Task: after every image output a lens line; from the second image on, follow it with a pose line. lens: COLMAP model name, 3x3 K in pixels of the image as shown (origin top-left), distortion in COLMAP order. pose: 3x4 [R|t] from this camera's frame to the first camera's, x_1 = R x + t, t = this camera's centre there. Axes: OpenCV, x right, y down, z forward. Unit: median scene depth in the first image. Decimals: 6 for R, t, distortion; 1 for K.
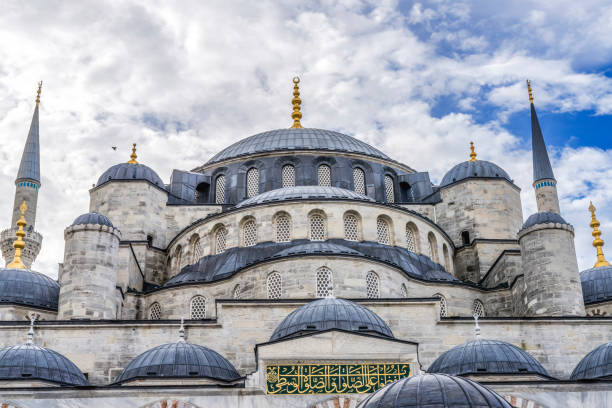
lens RADIAL K [[920.8, 0, 306.0], [0, 920.8, 204.0], [0, 0, 1]] dist [-0.022950, -0.000613]
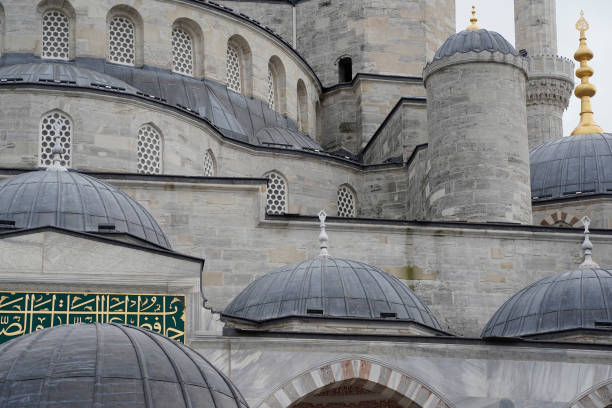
lens RADIAL K [[1711.1, 0, 290.1], [0, 1711.1, 204.8], [0, 0, 1]] dist [0.933255, 0.142676]
pose [[0.993474, 0.047436, 0.103731, 0.045951], [-0.060005, 0.990761, 0.121622, -0.007587], [-0.097003, -0.127053, 0.987141, -0.017112]]
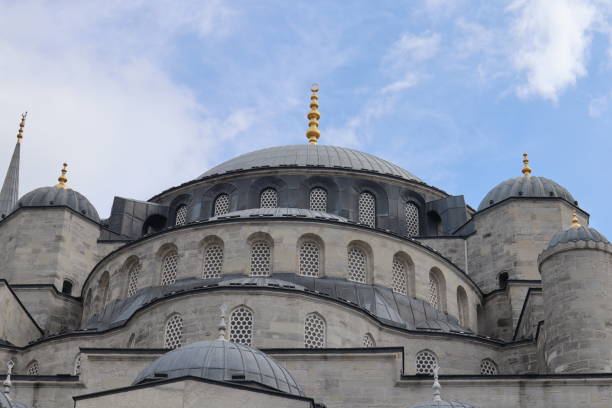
lens RADIAL K [[1171.3, 0, 307.3], [0, 1171.3, 192.5], [0, 0, 1]] dist [-0.222555, 0.132773]
pose [[0.992446, -0.016885, -0.121517, 0.157705], [0.005992, 0.995973, -0.089452, 0.055759], [0.122538, 0.088048, 0.988550, 0.114702]]
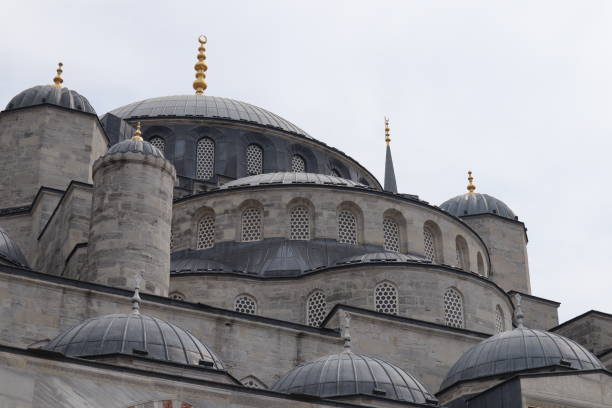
lens RADIAL K [[1138.6, 0, 306.0], [0, 1138.6, 204.0], [0, 0, 1]] dist [-0.150668, -0.075715]
pose [[0.909880, 0.217245, 0.353446, -0.374161], [-0.200324, 0.976100, -0.084261, 0.091937], [-0.363303, 0.005863, 0.931652, 0.182571]]
